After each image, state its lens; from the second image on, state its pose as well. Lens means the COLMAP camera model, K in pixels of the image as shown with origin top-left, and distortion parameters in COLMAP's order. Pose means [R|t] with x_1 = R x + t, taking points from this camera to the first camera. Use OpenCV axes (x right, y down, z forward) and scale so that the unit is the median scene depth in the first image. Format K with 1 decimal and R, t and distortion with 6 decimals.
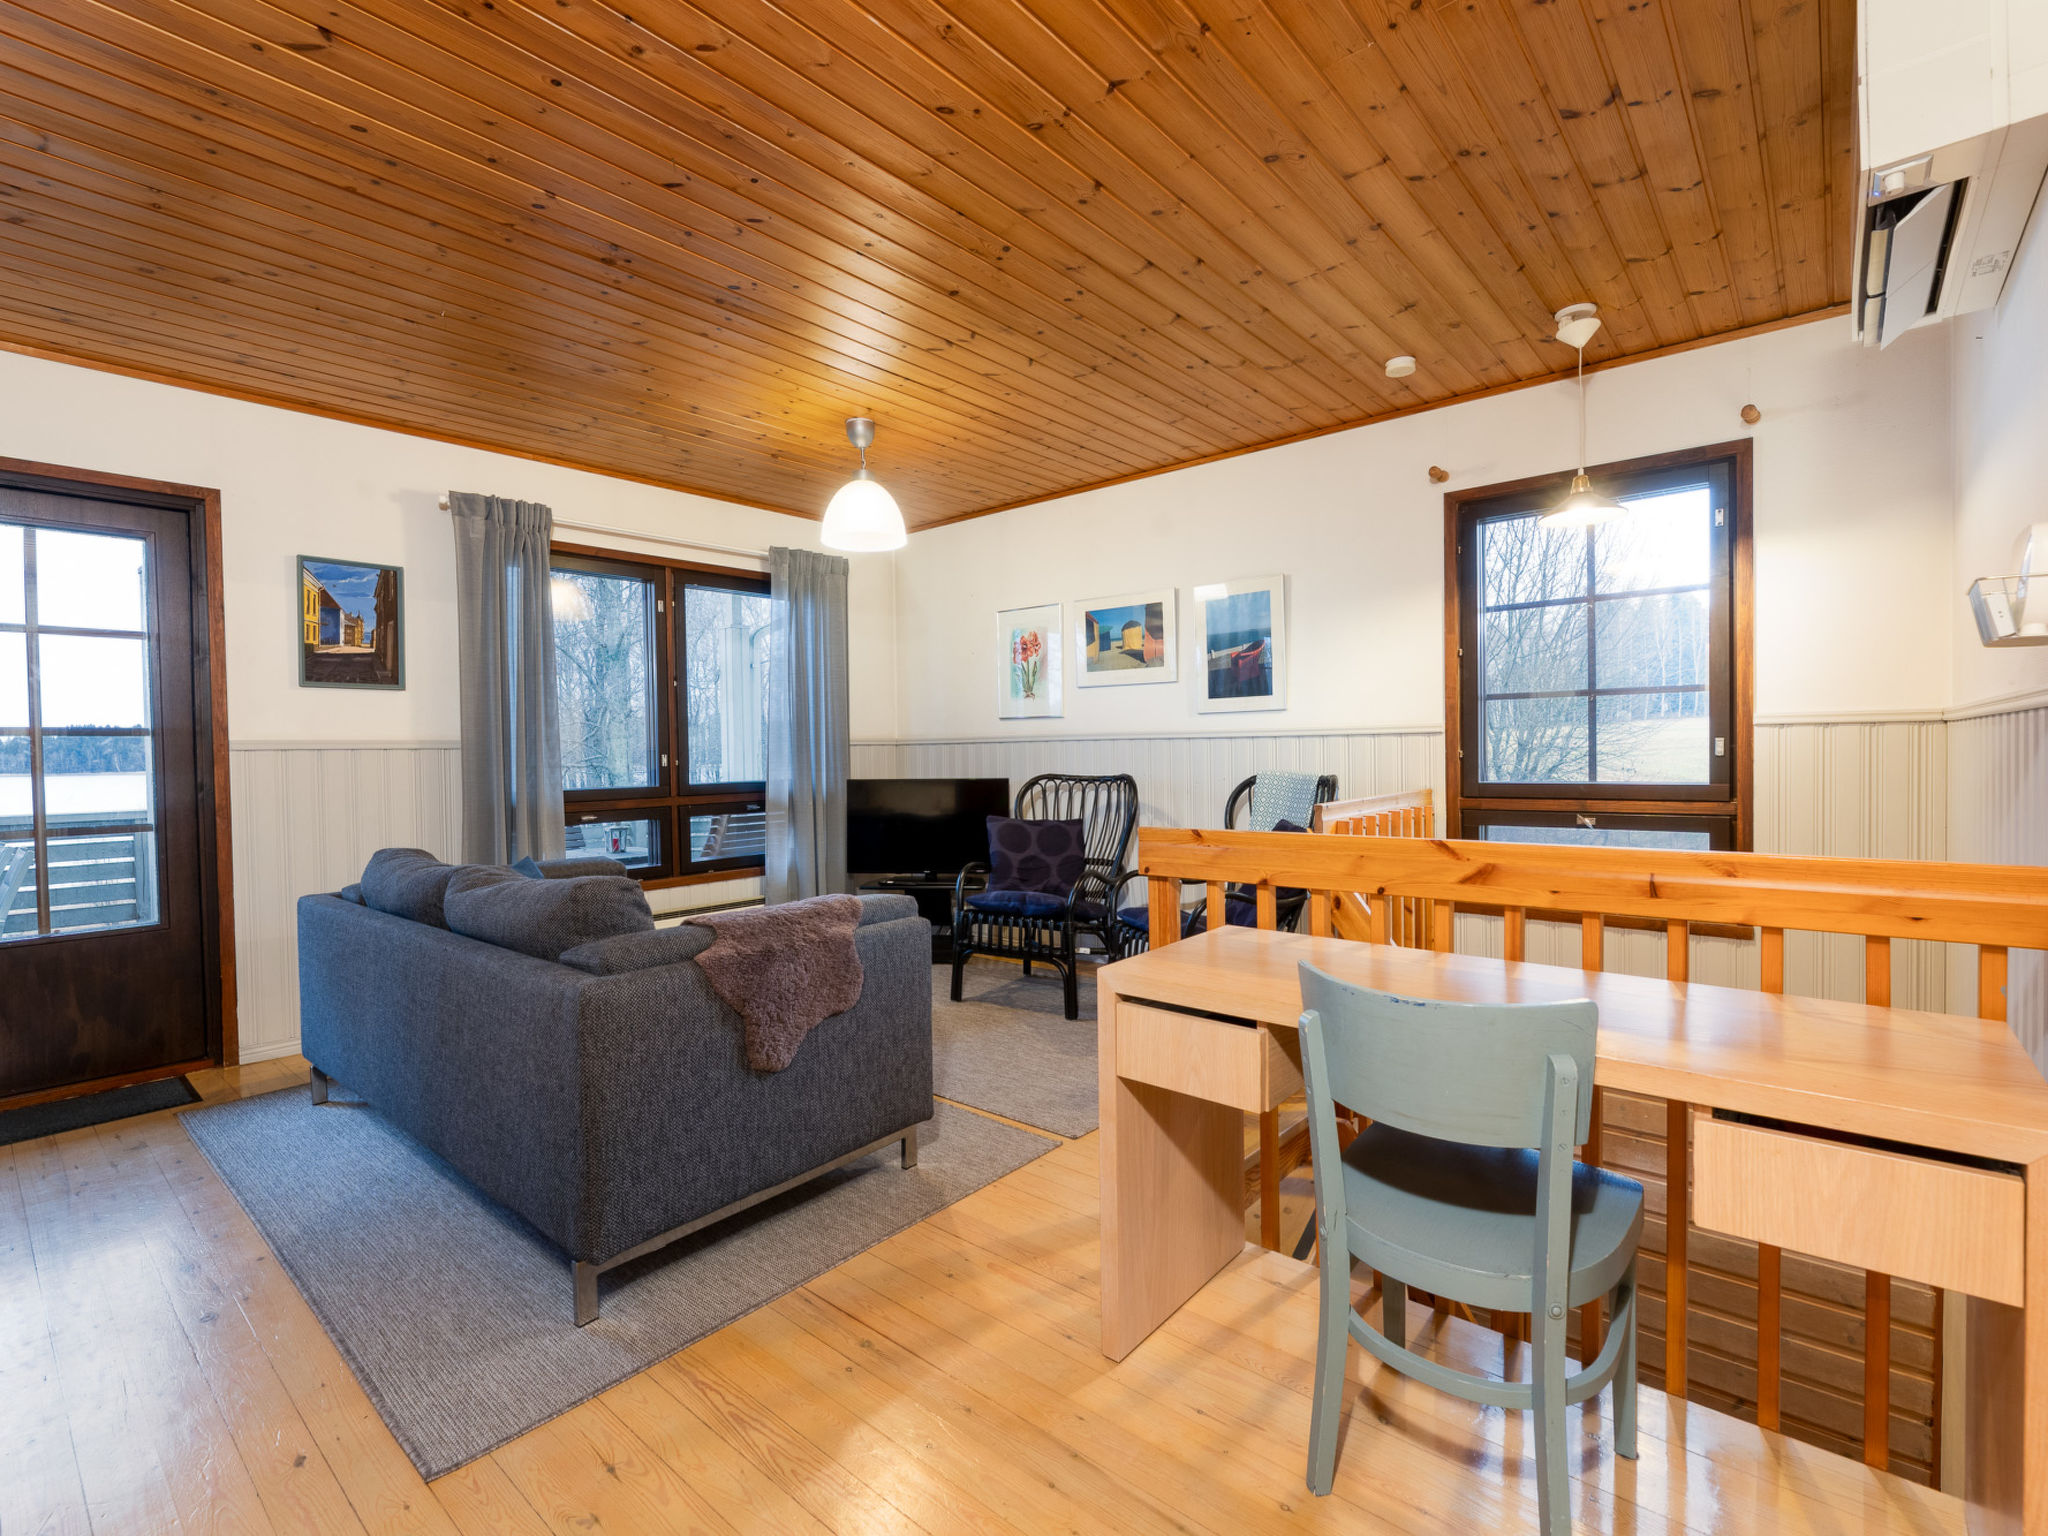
lens RADIAL K [[933.3, 0, 1030.4], [0, 933.3, 768.6], [0, 0, 1]] dist [-0.016720, 0.006266]
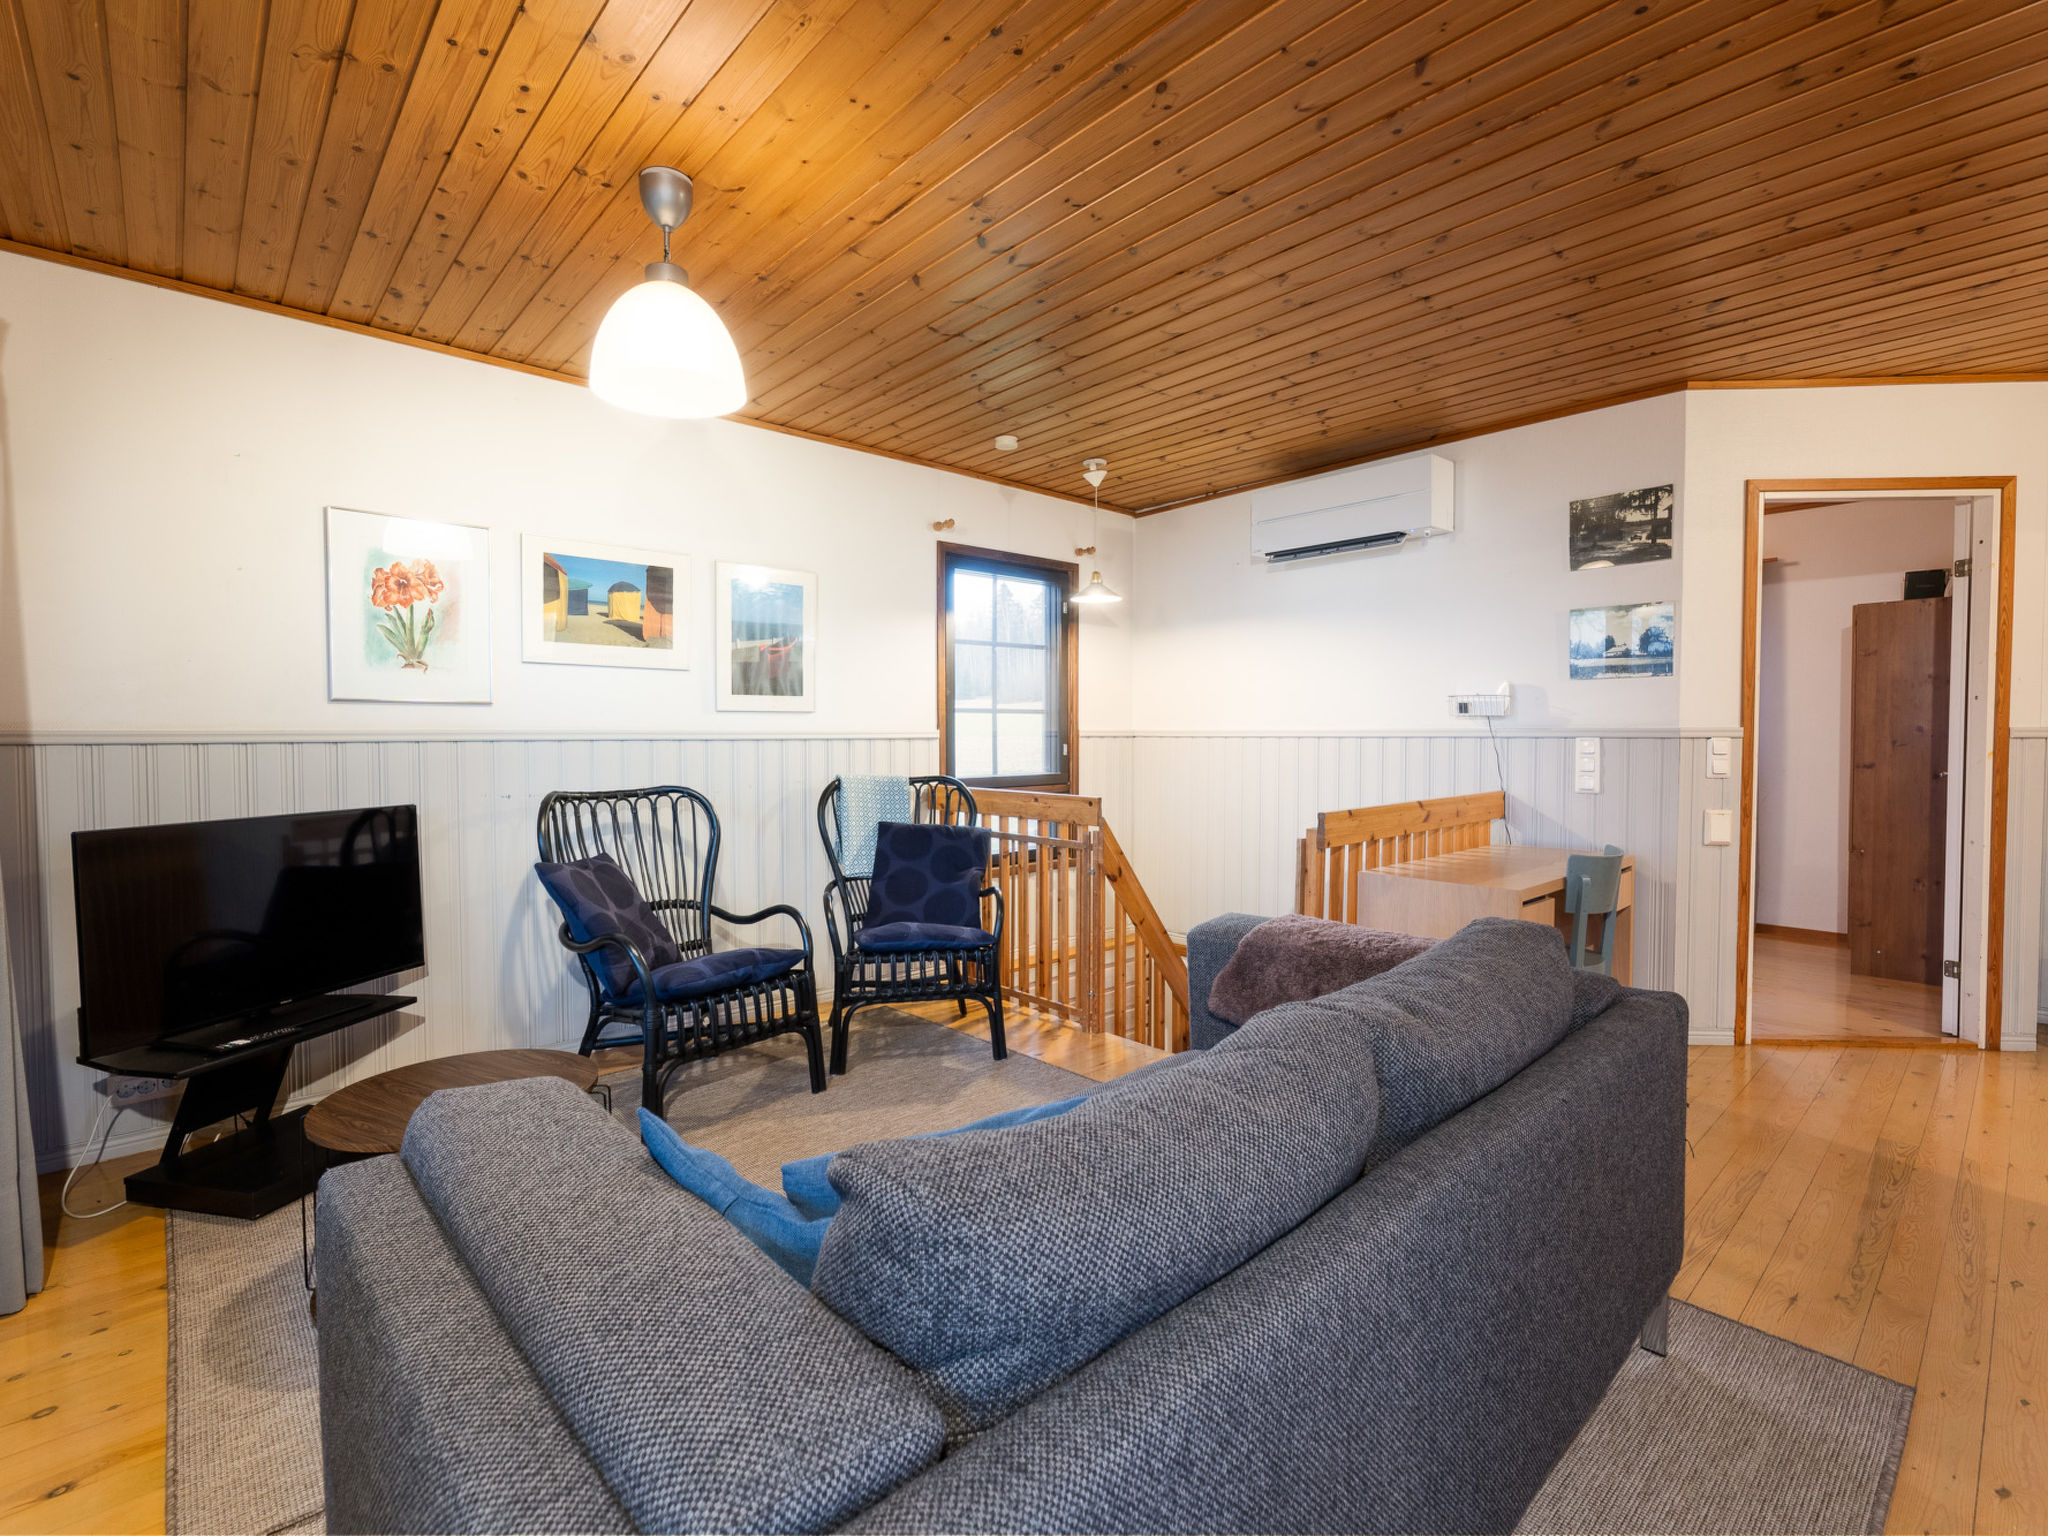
lens RADIAL K [[933.3, 0, 1030.4], [0, 933.3, 768.6], [0, 0, 1]] dist [-0.016720, 0.006266]
pose [[0.125369, -0.016359, 0.991975, -0.700654], [0.028490, 0.999511, 0.012883, -0.010647], [-0.991701, 0.026646, 0.125774, 0.690398]]
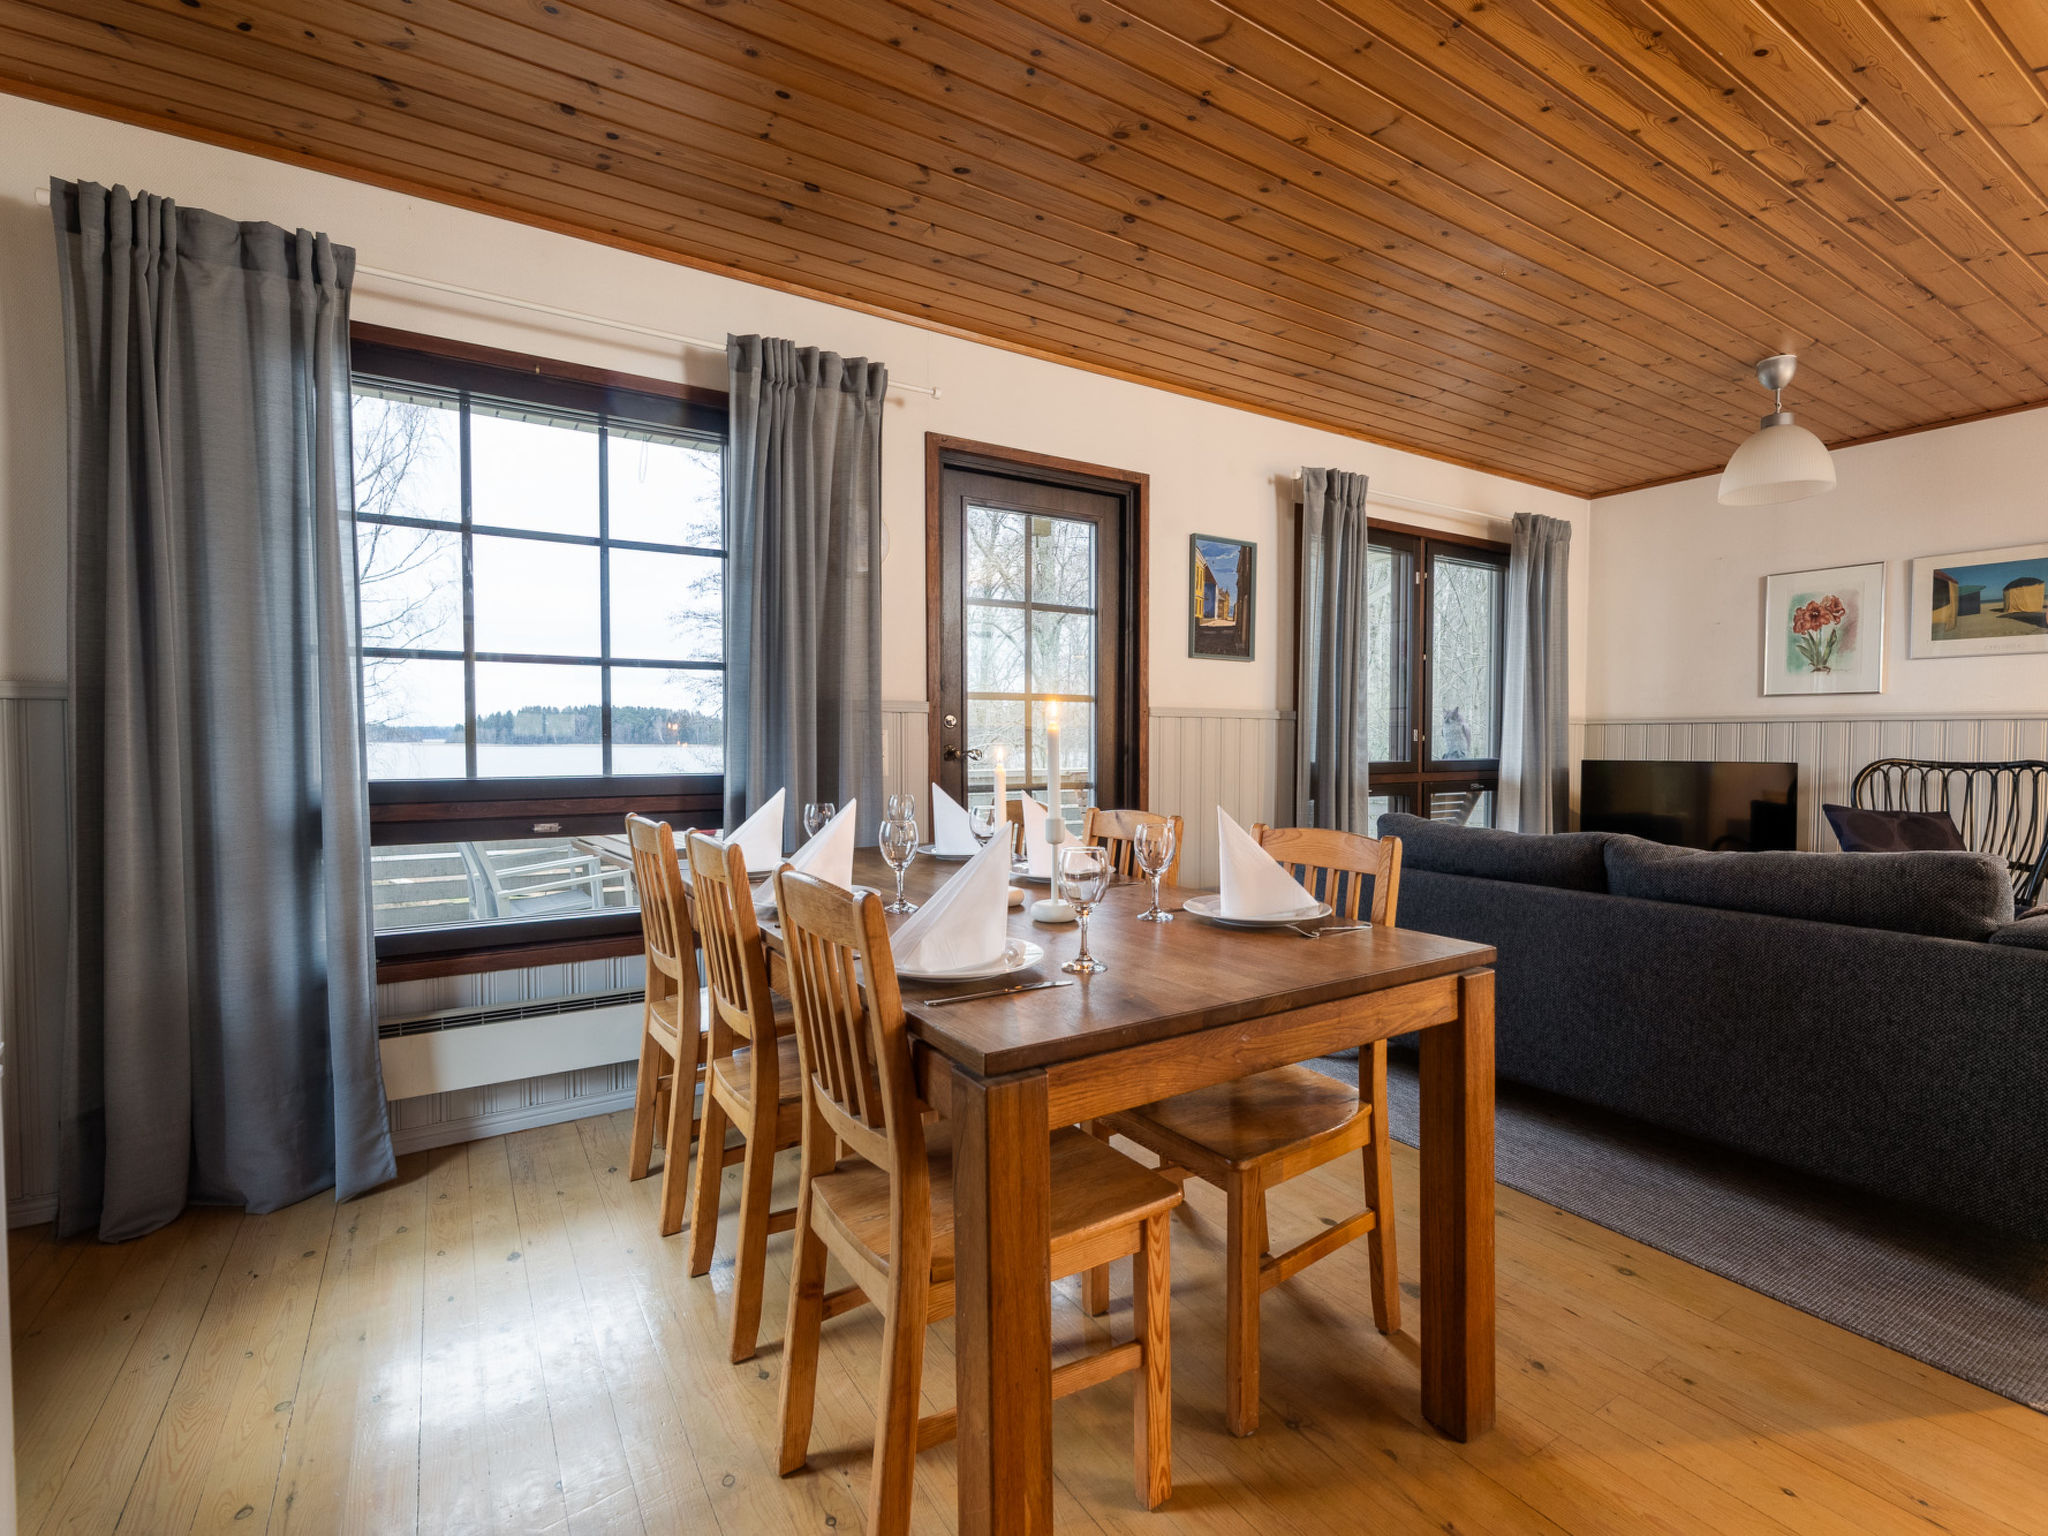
lens RADIAL K [[933.3, 0, 1030.4], [0, 933.3, 768.6], [0, 0, 1]] dist [-0.016720, 0.006266]
pose [[0.955018, 0.026434, -0.295368, -0.583482], [-0.022213, 0.999598, 0.017636, 0.021188], [0.295715, -0.010282, 0.955221, -0.069433]]
